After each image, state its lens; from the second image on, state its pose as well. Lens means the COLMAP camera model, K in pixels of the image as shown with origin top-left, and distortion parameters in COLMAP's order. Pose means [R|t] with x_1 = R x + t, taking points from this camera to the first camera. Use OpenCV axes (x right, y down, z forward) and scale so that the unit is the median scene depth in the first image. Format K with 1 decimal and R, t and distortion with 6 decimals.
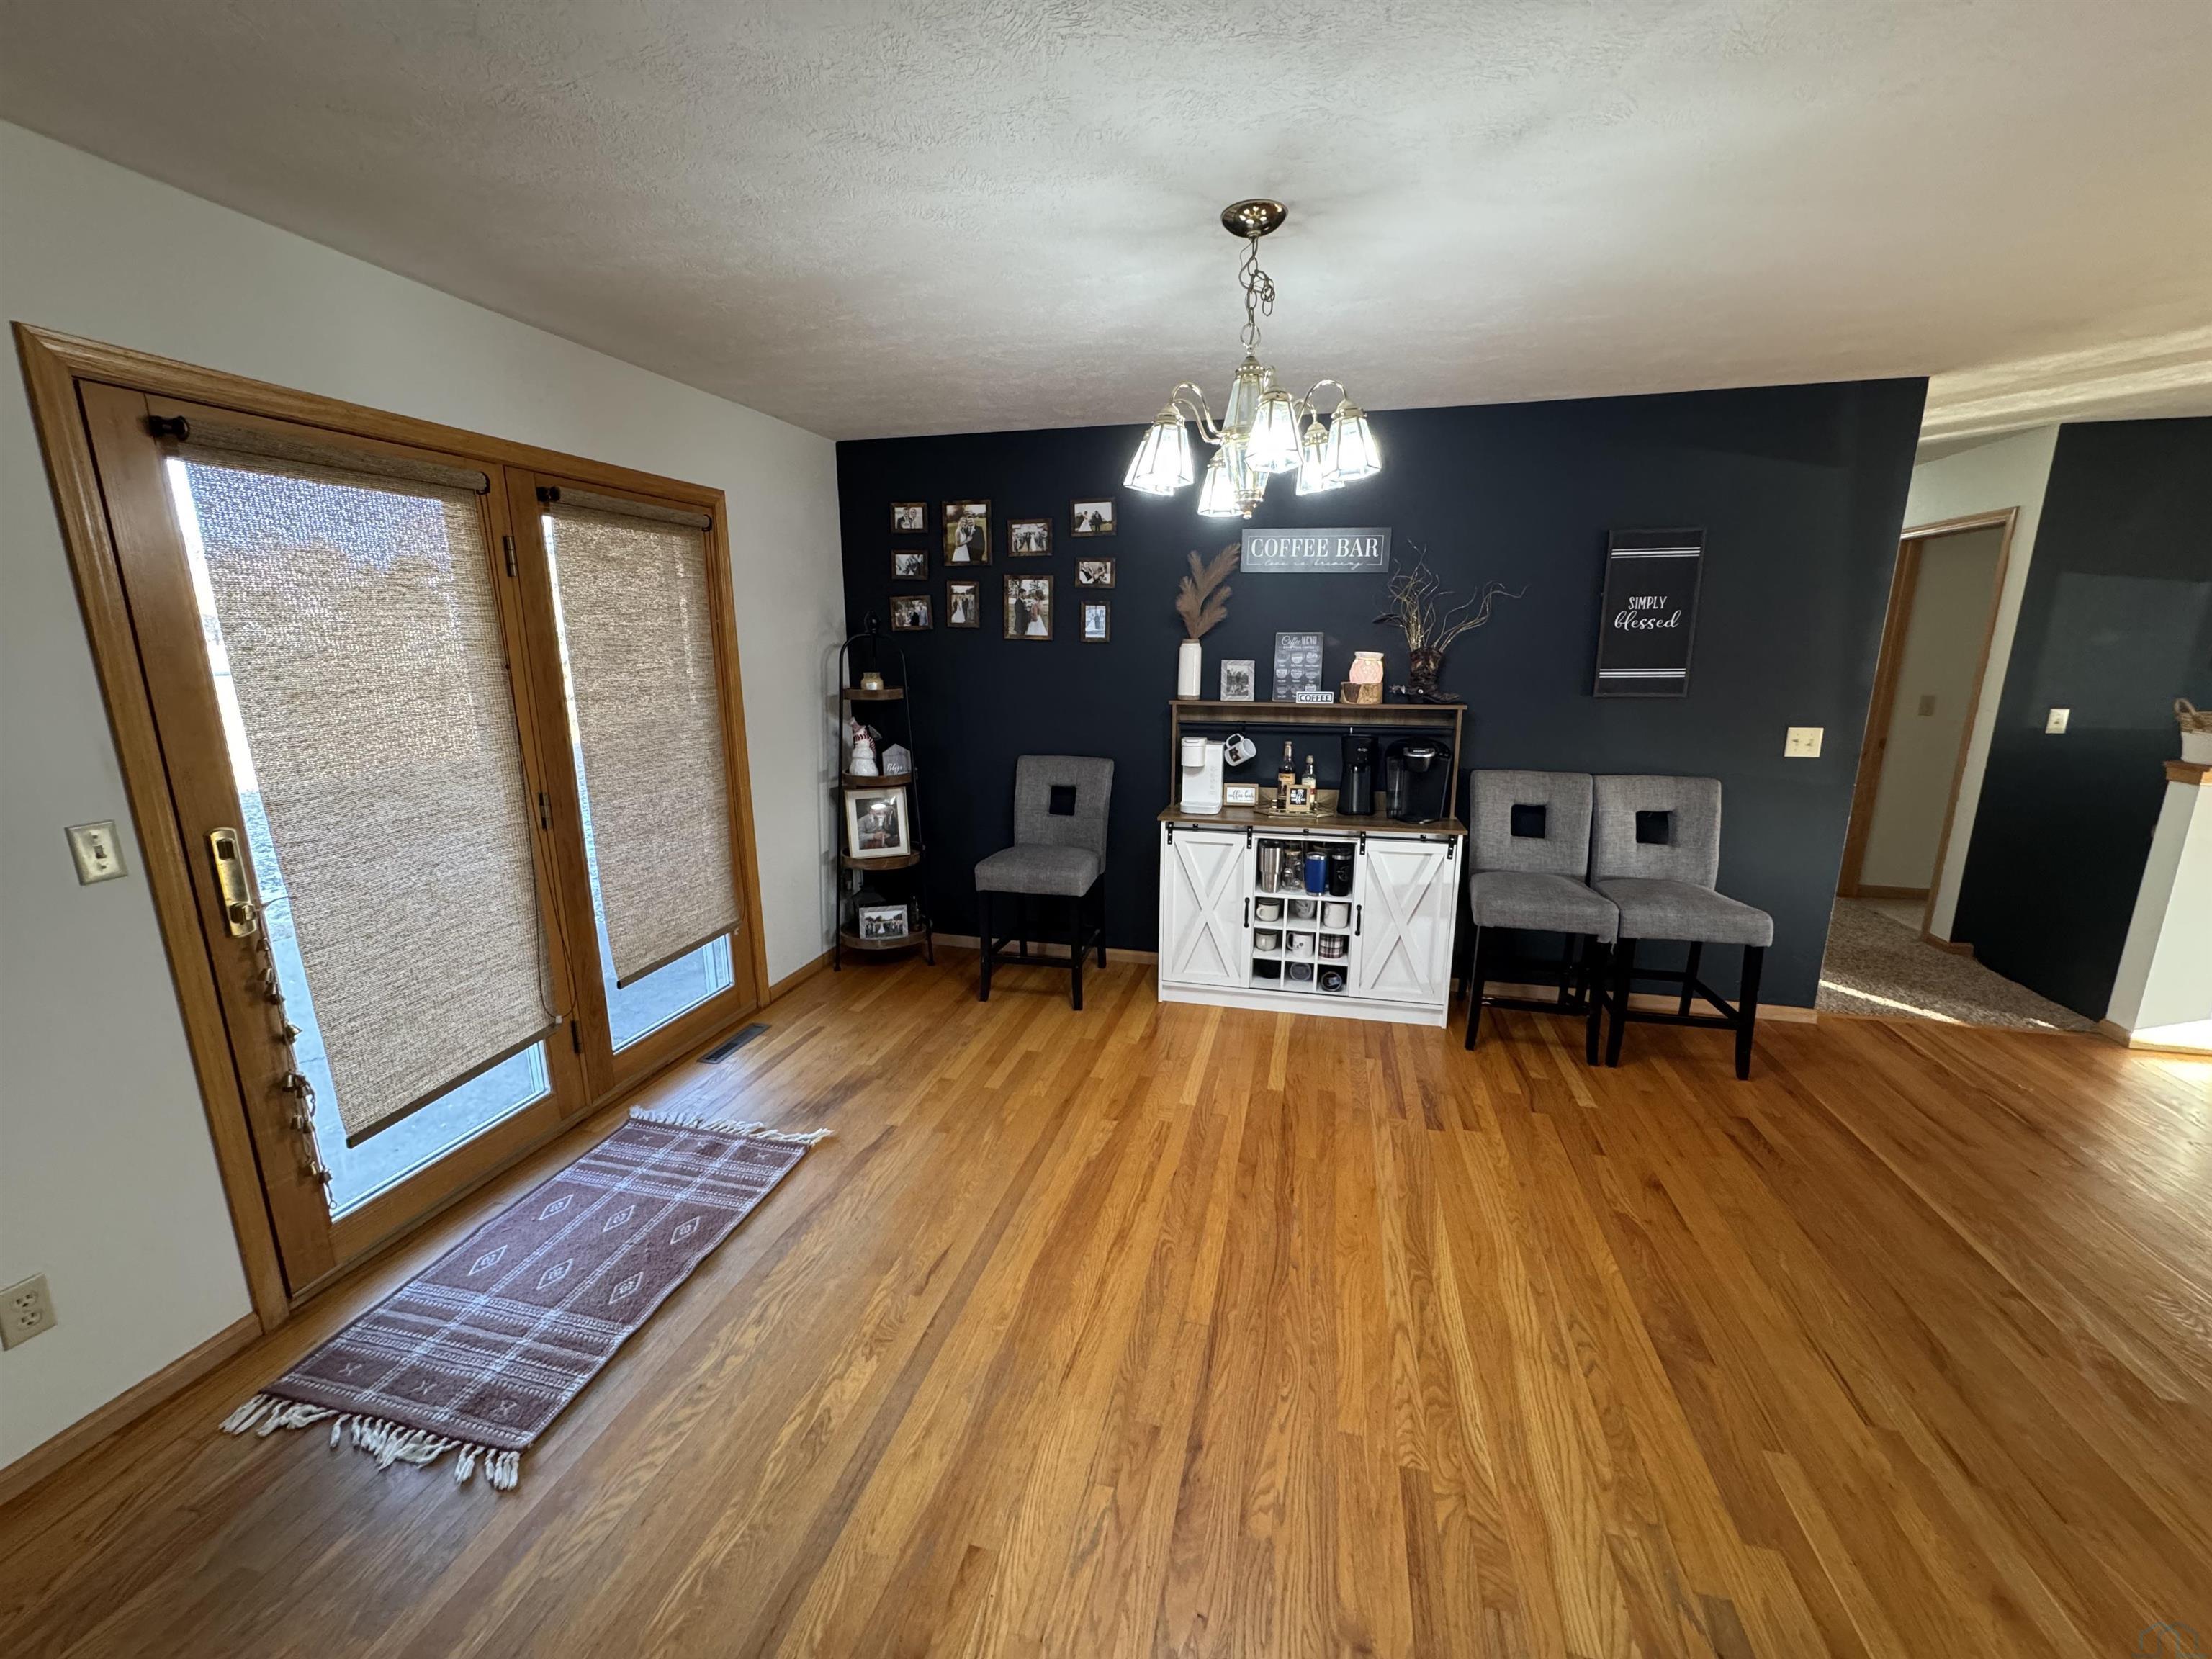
lens RADIAL K [[878.6, 0, 1107.7], [0, 878.6, 823.9], [0, 0, 1]] dist [-0.001809, 0.000575]
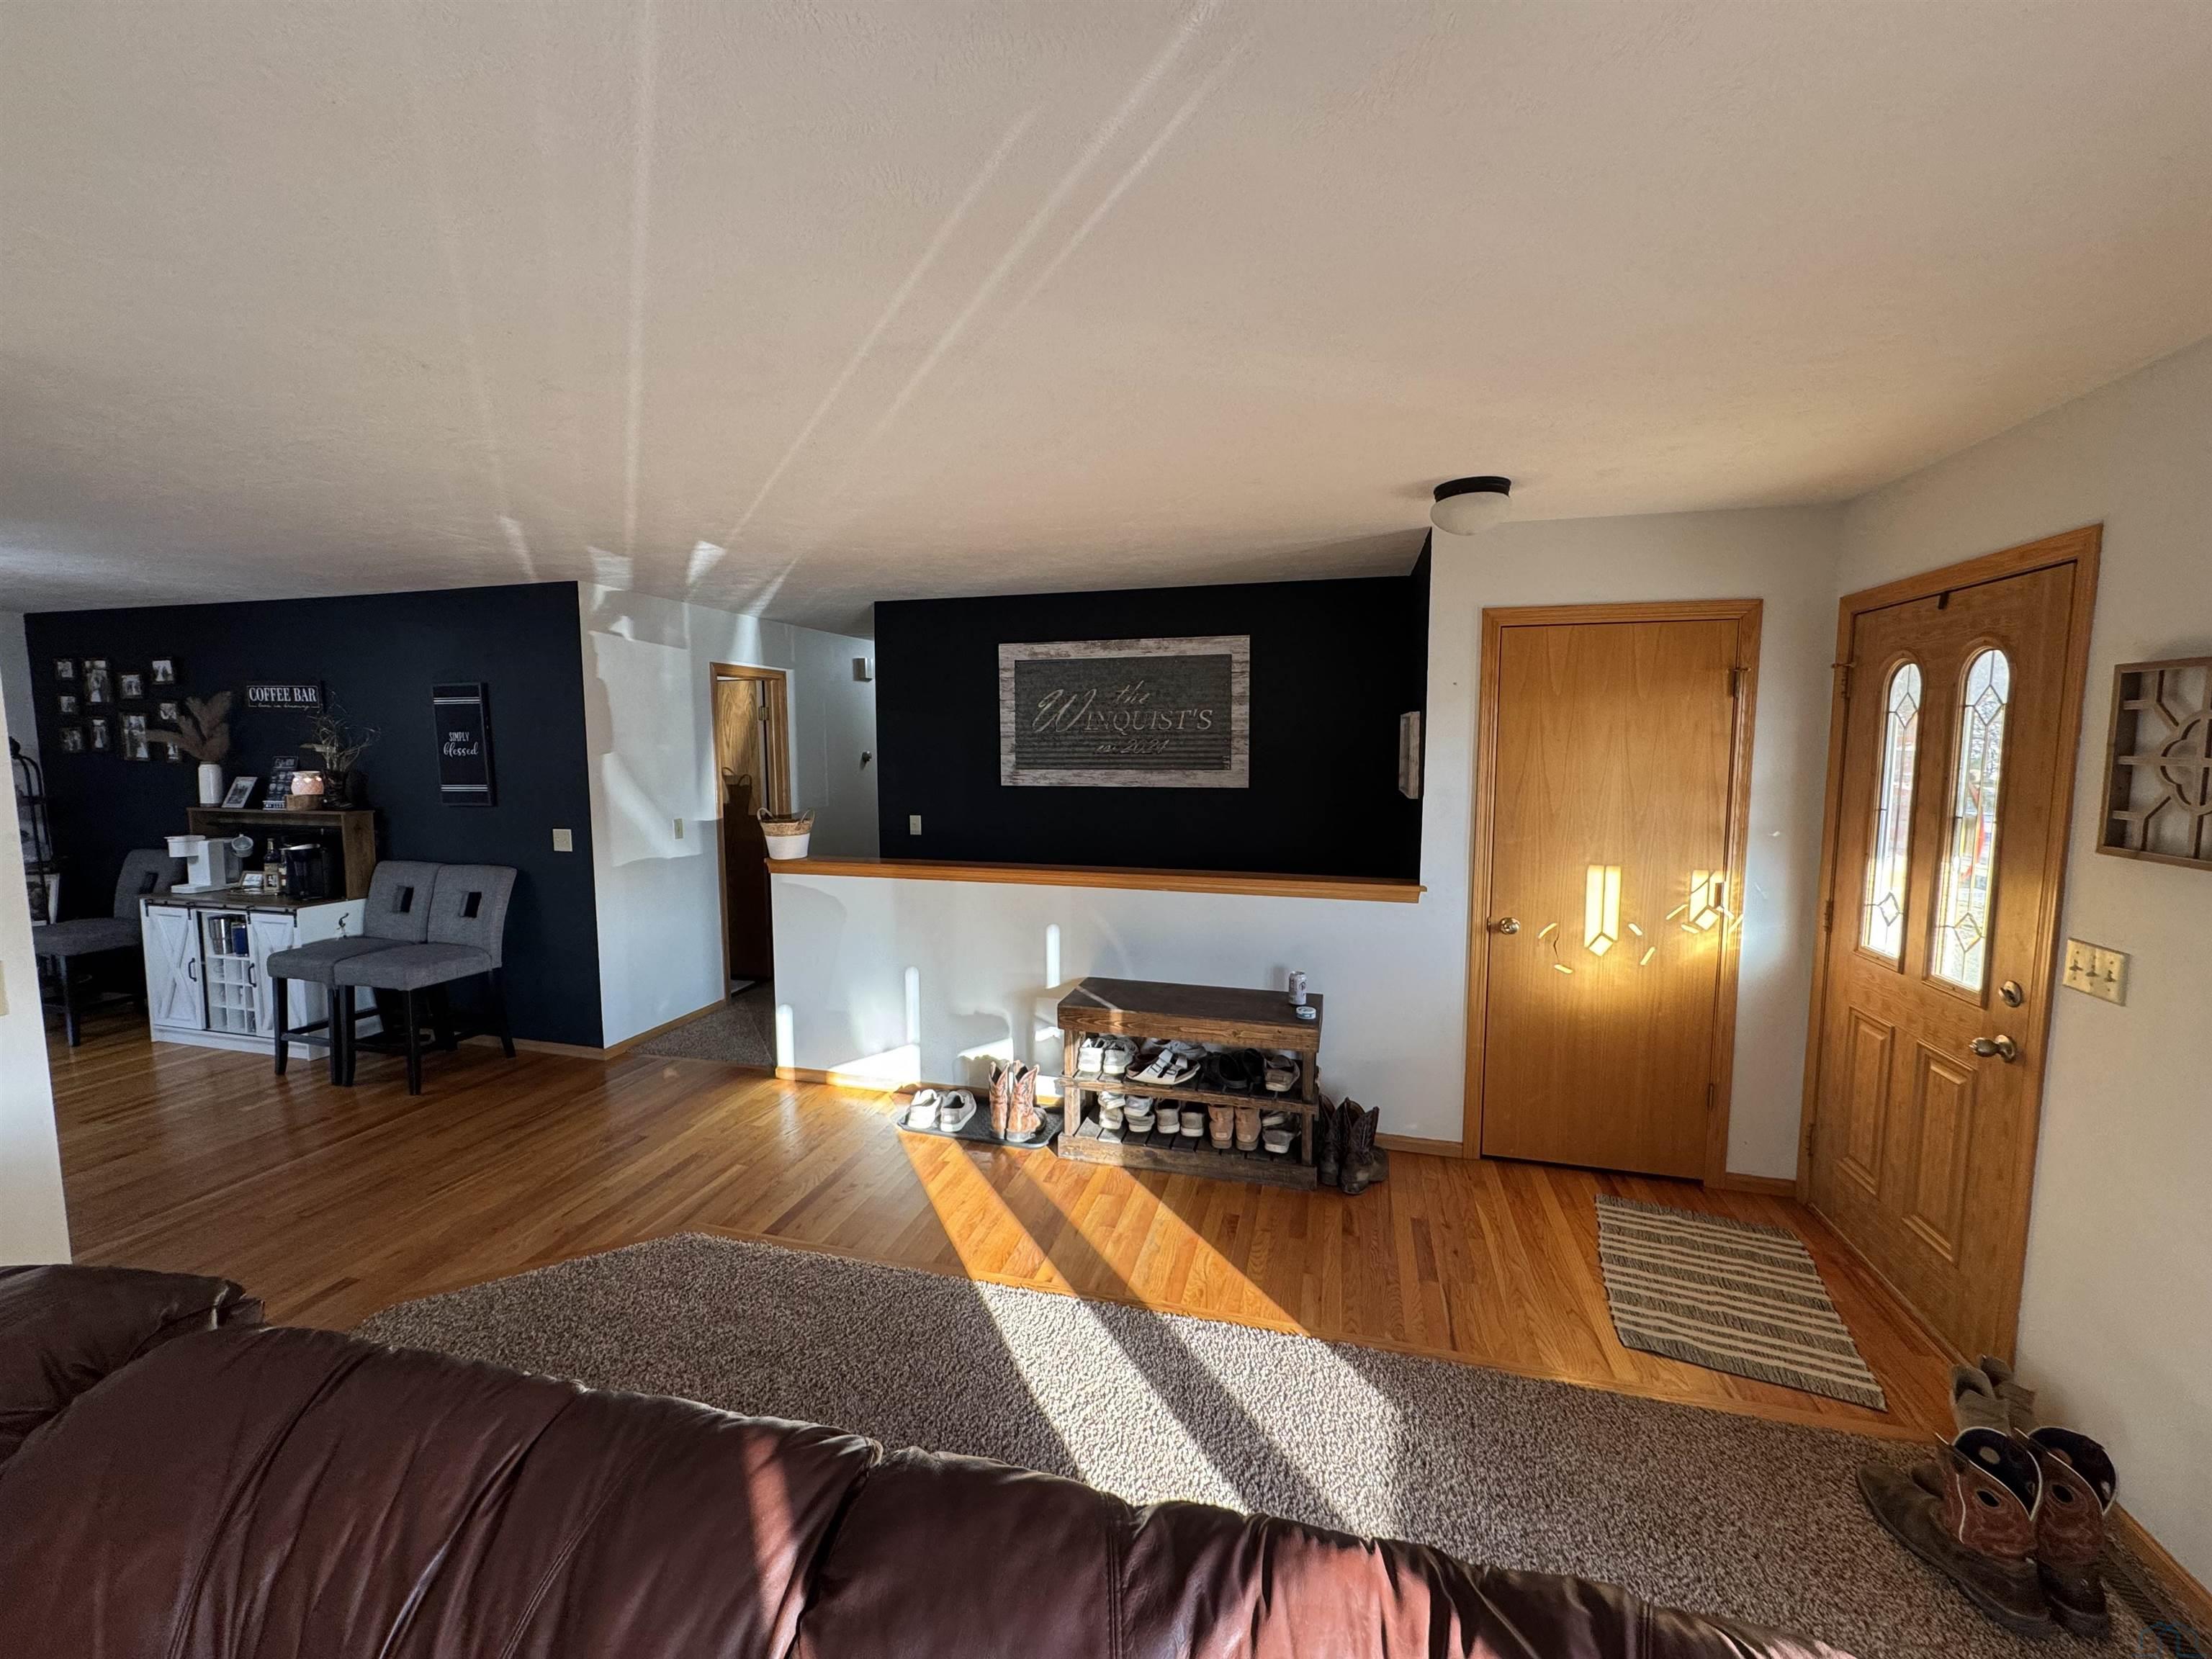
lens RADIAL K [[878.6, 0, 1106.8], [0, 878.6, 829.1], [0, 0, 1]] dist [-0.001809, 0.000575]
pose [[0.999646, 0.004891, -0.026167, 1.444682], [-0.007922, 0.993101, -0.116992, 0.033583], [0.025414, 0.117158, 0.992788, -0.256413]]
